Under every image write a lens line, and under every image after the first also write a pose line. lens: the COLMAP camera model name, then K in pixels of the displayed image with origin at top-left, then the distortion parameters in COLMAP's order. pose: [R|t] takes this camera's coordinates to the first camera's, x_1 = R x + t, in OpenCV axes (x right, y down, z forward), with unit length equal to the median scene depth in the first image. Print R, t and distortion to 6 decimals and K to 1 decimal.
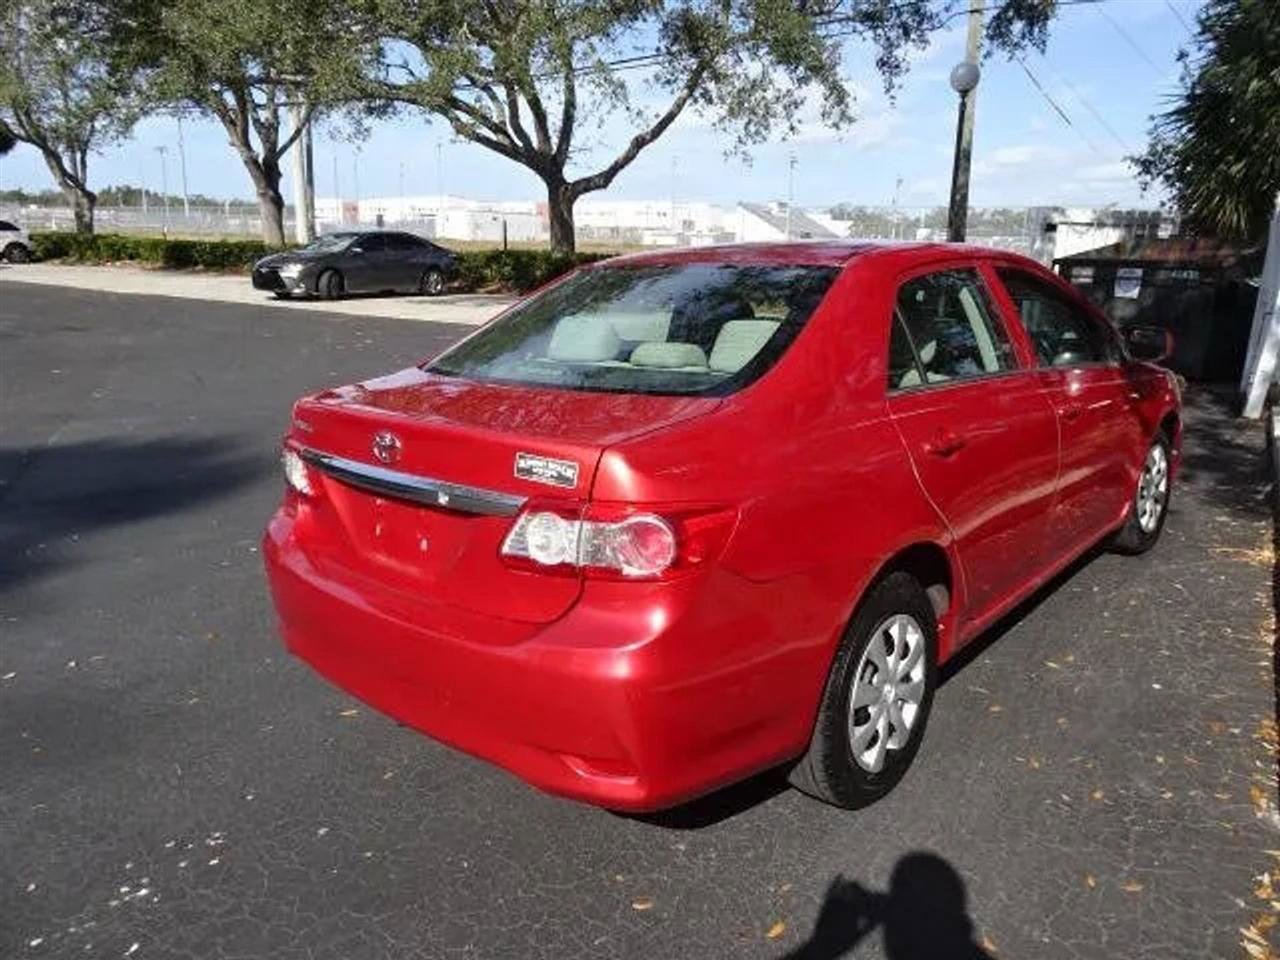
lens RADIAL K [[911.4, 0, 640.0], [0, 911.4, 480.0], [0, 0, 1]] dist [0.012801, -0.007152]
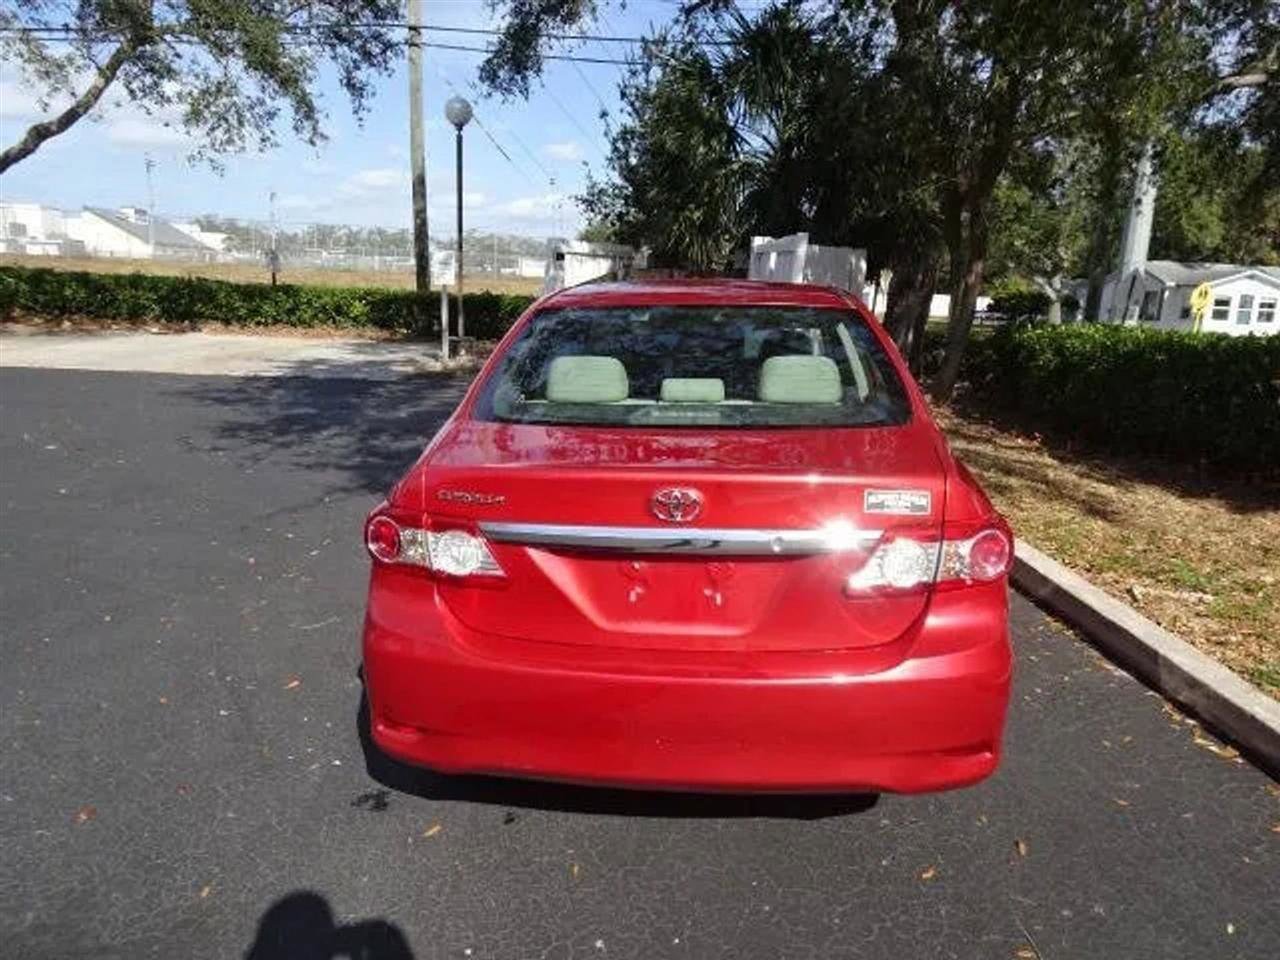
lens RADIAL K [[914.5, 0, 640.0], [0, 914.5, 480.0], [0, 0, 1]] dist [0.001587, 0.009222]
pose [[0.799035, -0.114061, 0.590367, -0.092853], [0.124537, 0.991946, 0.023092, -0.009437], [-0.588246, 0.055072, 0.806804, 0.026835]]
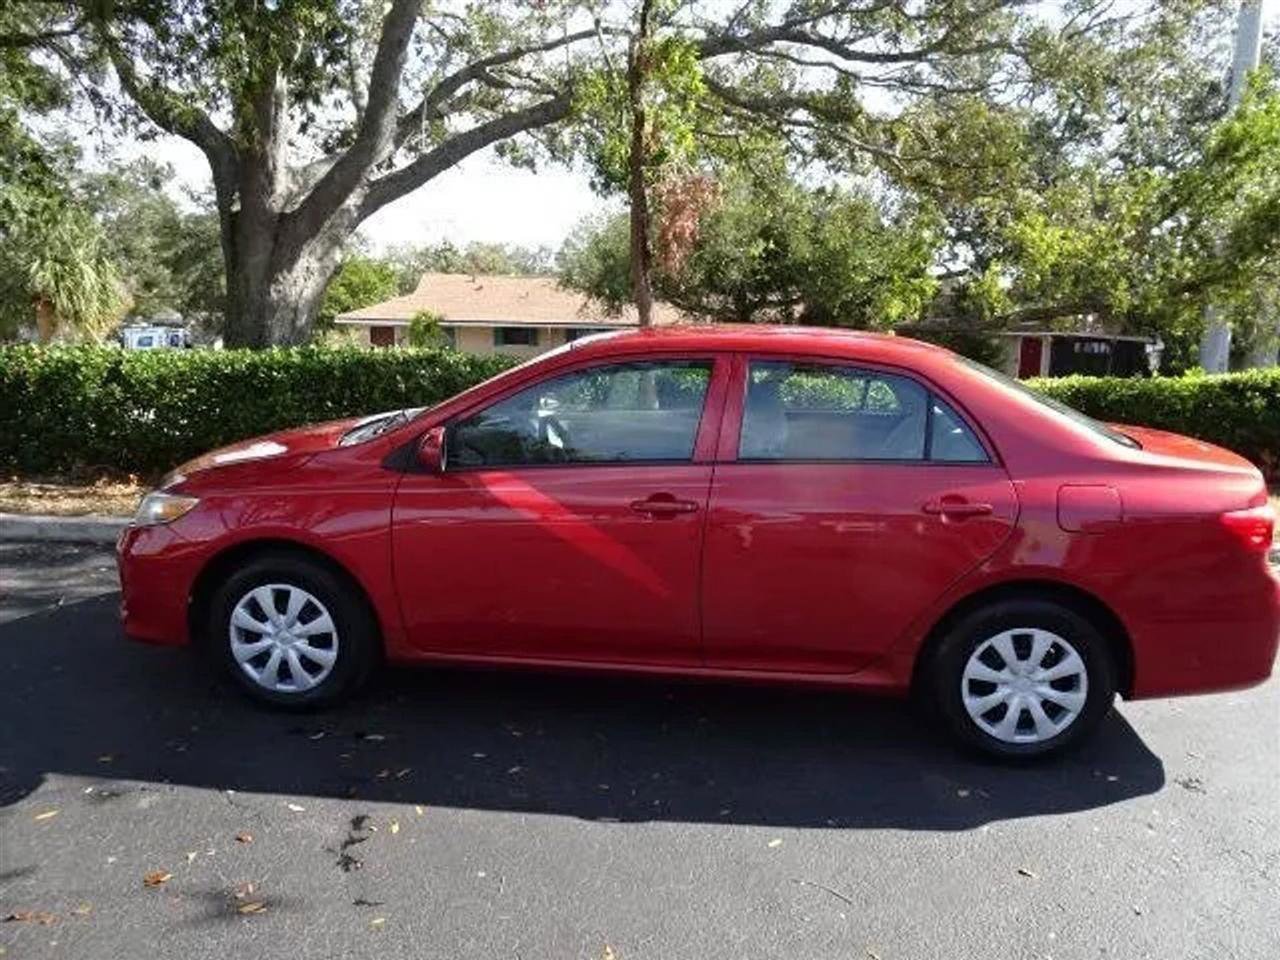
lens RADIAL K [[911.4, 0, 640.0], [0, 911.4, 480.0], [0, 0, 1]] dist [0.012801, -0.007152]
pose [[-0.620696, -0.151971, 0.769182, -0.104439], [0.159197, 0.936172, 0.313430, -0.076980], [-0.767719, 0.316996, -0.556885, 0.301731]]
